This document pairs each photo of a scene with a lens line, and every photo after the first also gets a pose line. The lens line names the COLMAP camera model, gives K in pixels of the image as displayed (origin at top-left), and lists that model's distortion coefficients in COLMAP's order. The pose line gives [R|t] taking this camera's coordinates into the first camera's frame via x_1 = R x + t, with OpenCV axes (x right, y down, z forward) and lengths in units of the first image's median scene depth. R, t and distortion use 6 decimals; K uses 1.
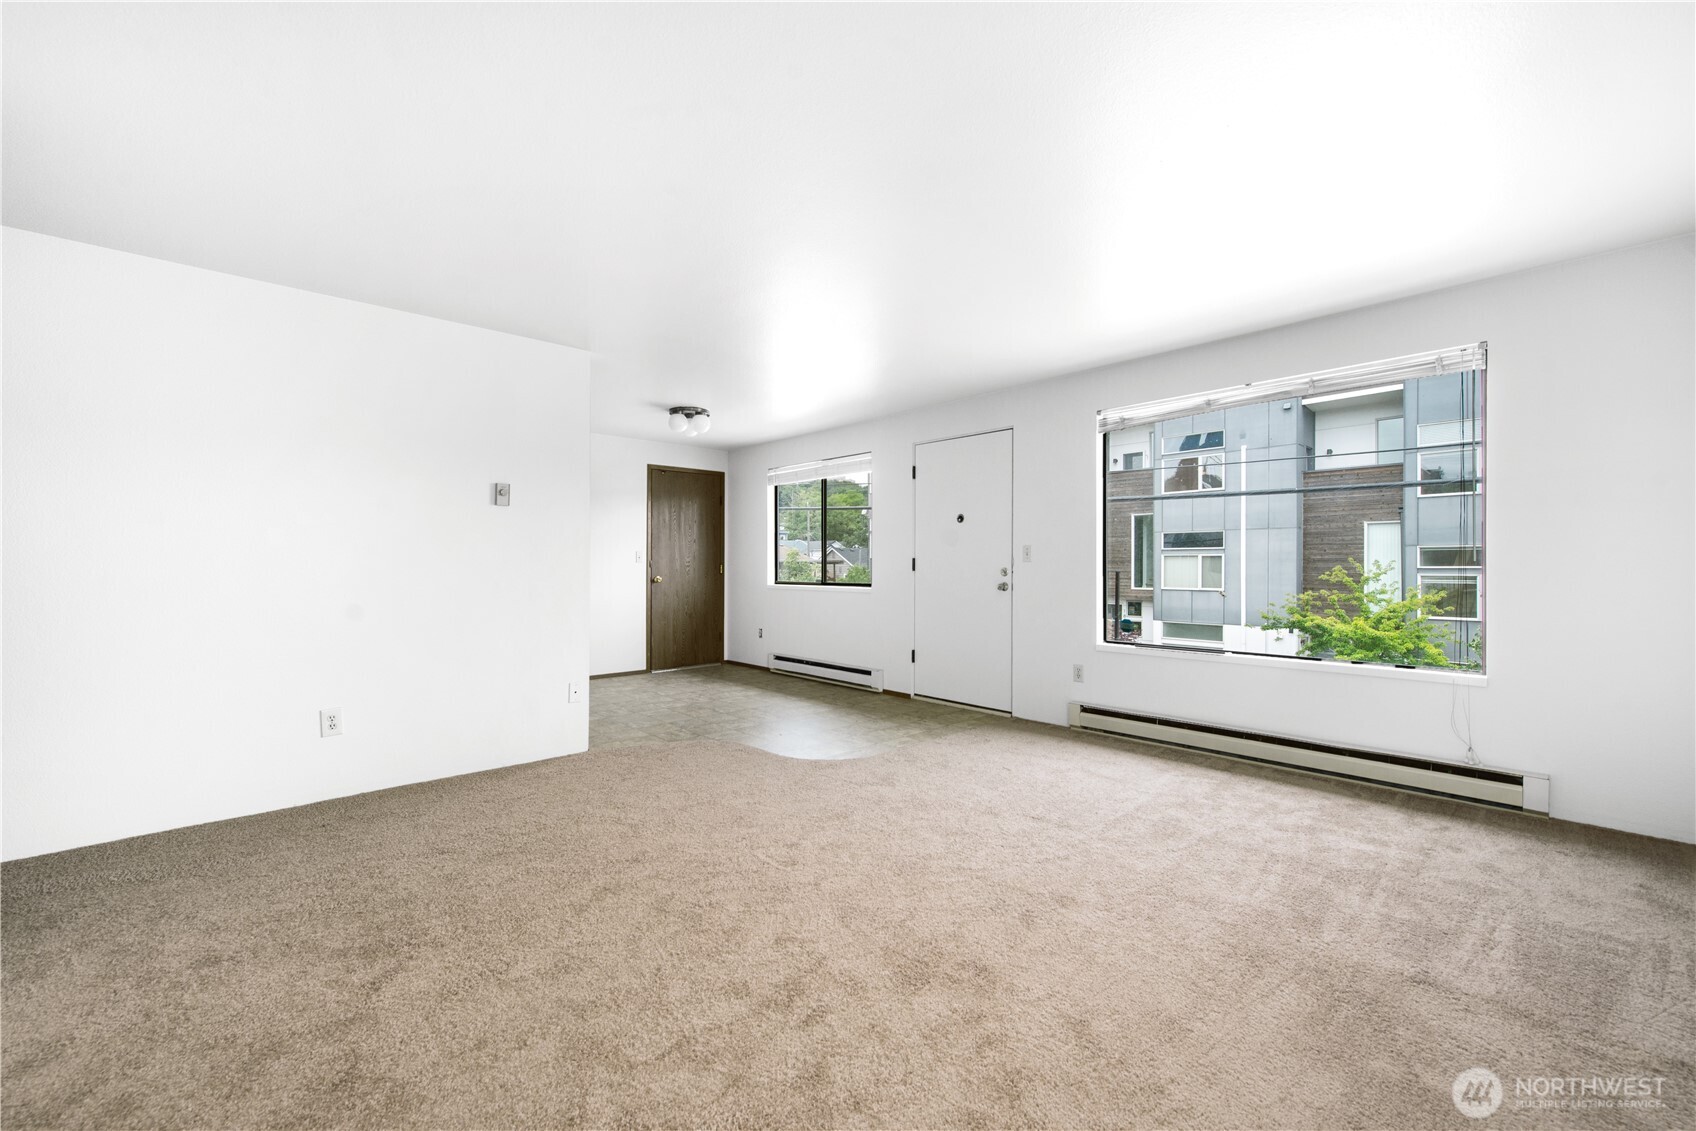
lens RADIAL K [[670.8, 0, 800.6], [0, 670.8, 559.7], [0, 0, 1]] dist [0.001030, 0.000344]
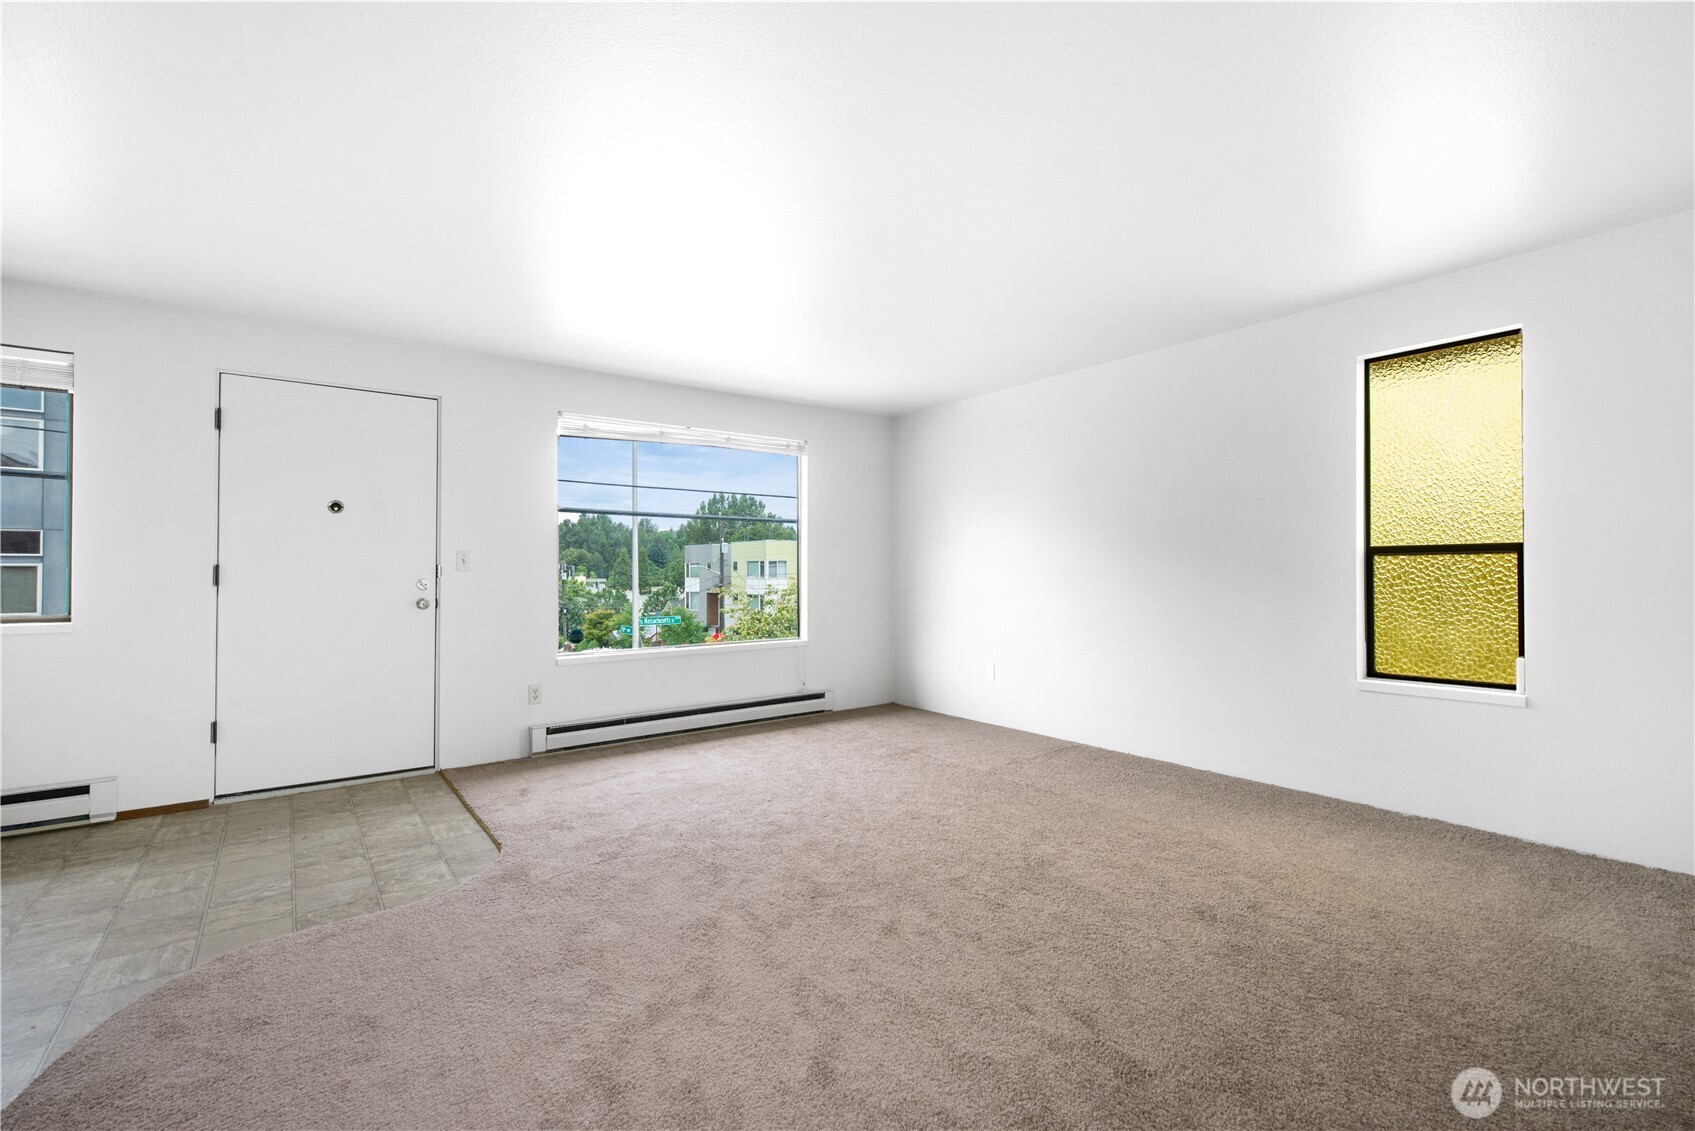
lens RADIAL K [[776.2, 0, 828.4], [0, 776.2, 570.0], [0, 0, 1]] dist [0.028868, 0.000272]
pose [[0.081072, 0.002889, 0.996704, -0.591114], [-0.003460, 0.999991, -0.002617, 0.002939], [-0.996702, -0.003237, 0.081081, 0.508708]]
